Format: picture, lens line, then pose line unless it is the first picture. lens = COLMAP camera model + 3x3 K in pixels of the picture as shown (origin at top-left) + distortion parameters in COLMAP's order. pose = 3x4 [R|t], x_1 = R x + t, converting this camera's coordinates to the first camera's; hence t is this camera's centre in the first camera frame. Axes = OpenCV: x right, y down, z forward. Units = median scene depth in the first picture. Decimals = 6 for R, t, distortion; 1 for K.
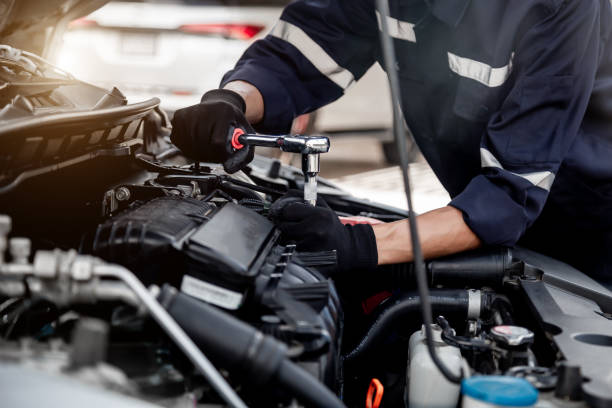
lens RADIAL K [[1211.7, 0, 306.6], [0, 1211.7, 203.1], [0, 0, 1]] dist [0.293781, 0.000000]
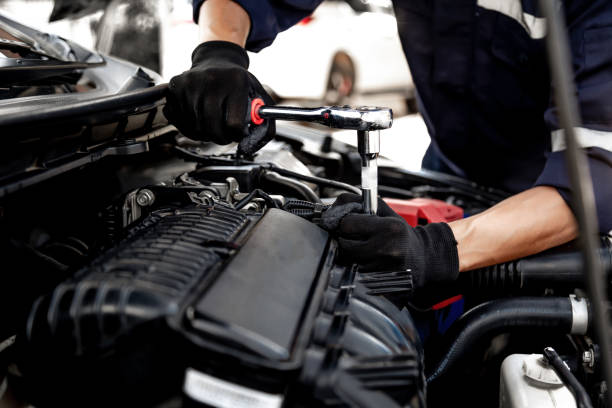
lens RADIAL K [[834.9, 0, 306.3], [0, 834.9, 205.9], [0, 0, 1]] dist [0.117738, 0.000000]
pose [[0.997859, -0.035415, -0.054981, -0.010749], [0.039471, 0.996437, 0.074531, -0.042538], [0.052145, -0.076541, 0.995702, 0.463287]]
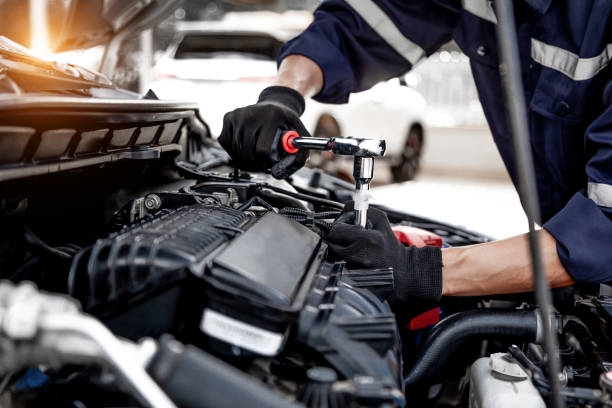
lens RADIAL K [[886.0, 0, 306.7], [0, 886.0, 201.0], [0, 0, 1]] dist [0.140374, 0.000000]
pose [[0.999599, 0.003869, -0.028049, -0.018467], [-0.004184, 0.999929, -0.011187, -0.001246], [0.028004, 0.011300, 0.999544, 0.361109]]
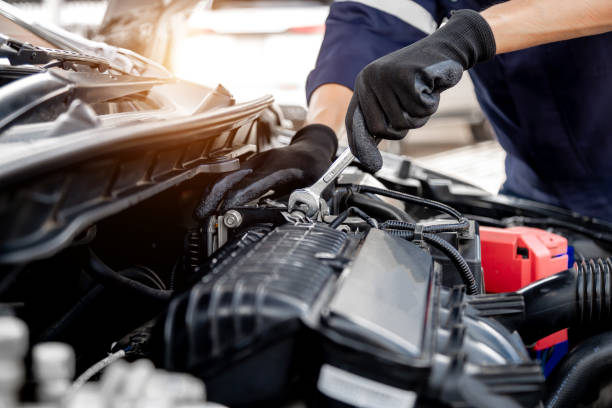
lens RADIAL K [[1038.6, 0, 308.6], [0, 1038.6, 203.2], [0, 0, 1]] dist [0.204888, 0.000000]
pose [[0.995585, -0.034799, -0.087175, -0.045402], [0.036757, 0.999104, 0.020963, -0.031610], [0.086367, -0.024074, 0.995972, 0.354786]]
